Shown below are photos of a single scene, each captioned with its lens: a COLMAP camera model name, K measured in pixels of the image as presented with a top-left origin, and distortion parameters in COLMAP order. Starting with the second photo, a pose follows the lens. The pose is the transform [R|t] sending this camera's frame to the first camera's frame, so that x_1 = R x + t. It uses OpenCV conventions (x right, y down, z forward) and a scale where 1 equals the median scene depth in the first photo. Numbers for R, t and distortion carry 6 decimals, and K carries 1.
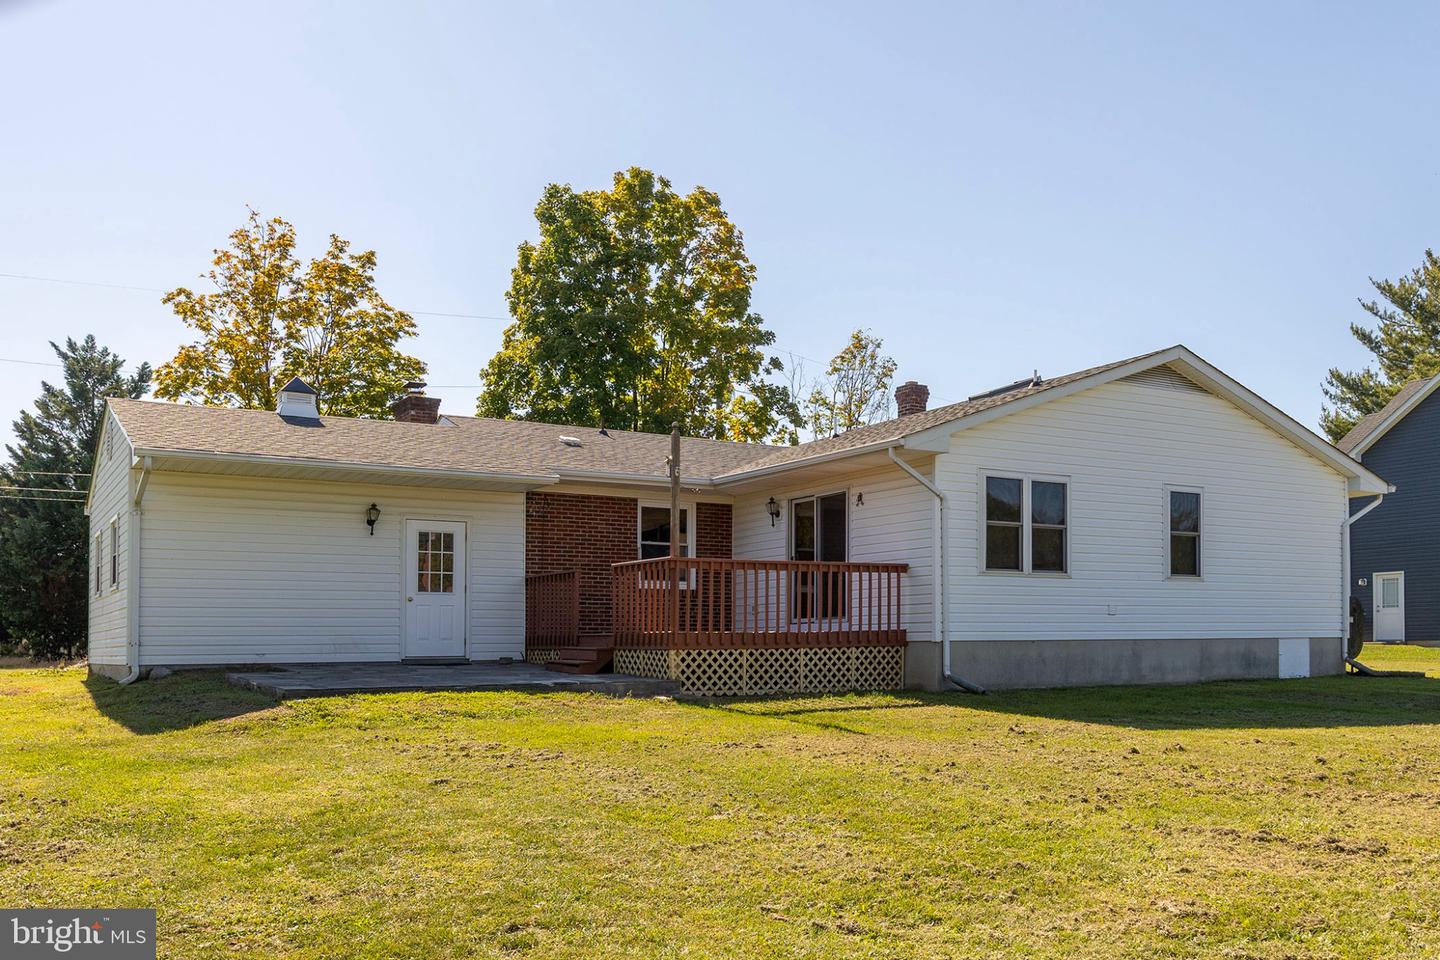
lens RADIAL K [[1243.8, 0, 720.0], [0, 1243.8, 480.0], [0, 0, 1]] dist [0.000995, -0.004603]
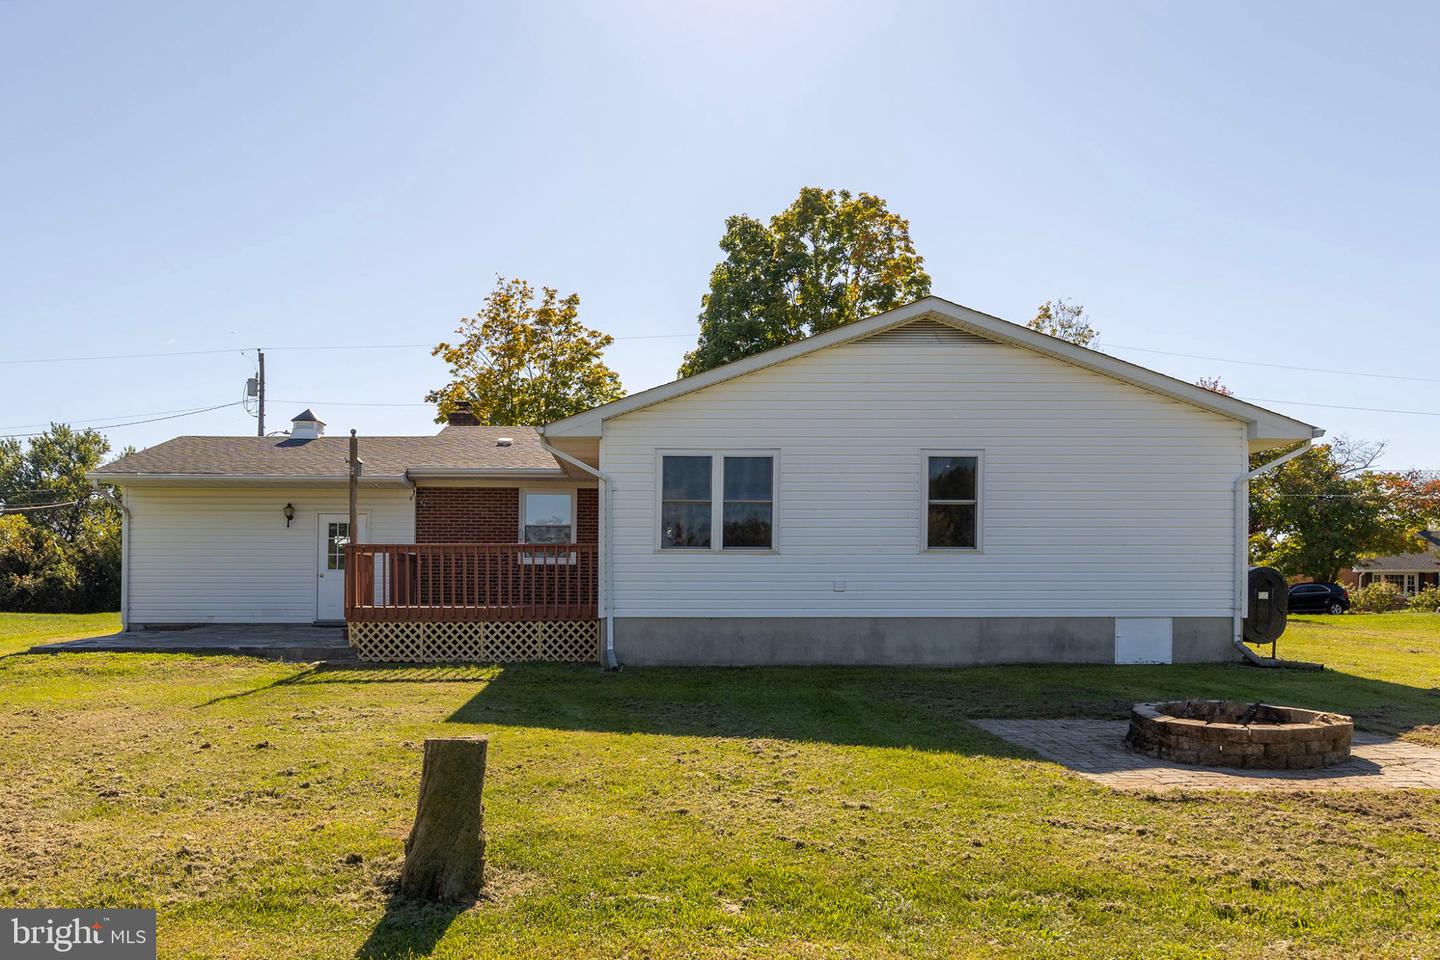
lens RADIAL K [[995.6, 0, 697.1], [0, 995.6, 541.2], [0, 0, 1]] dist [0.002844, 0.000300]
pose [[0.871466, -0.017066, -0.490159, 0.623013], [0.055998, 0.996321, 0.064871, 0.015257], [0.487248, -0.083981, 0.869216, 0.303743]]
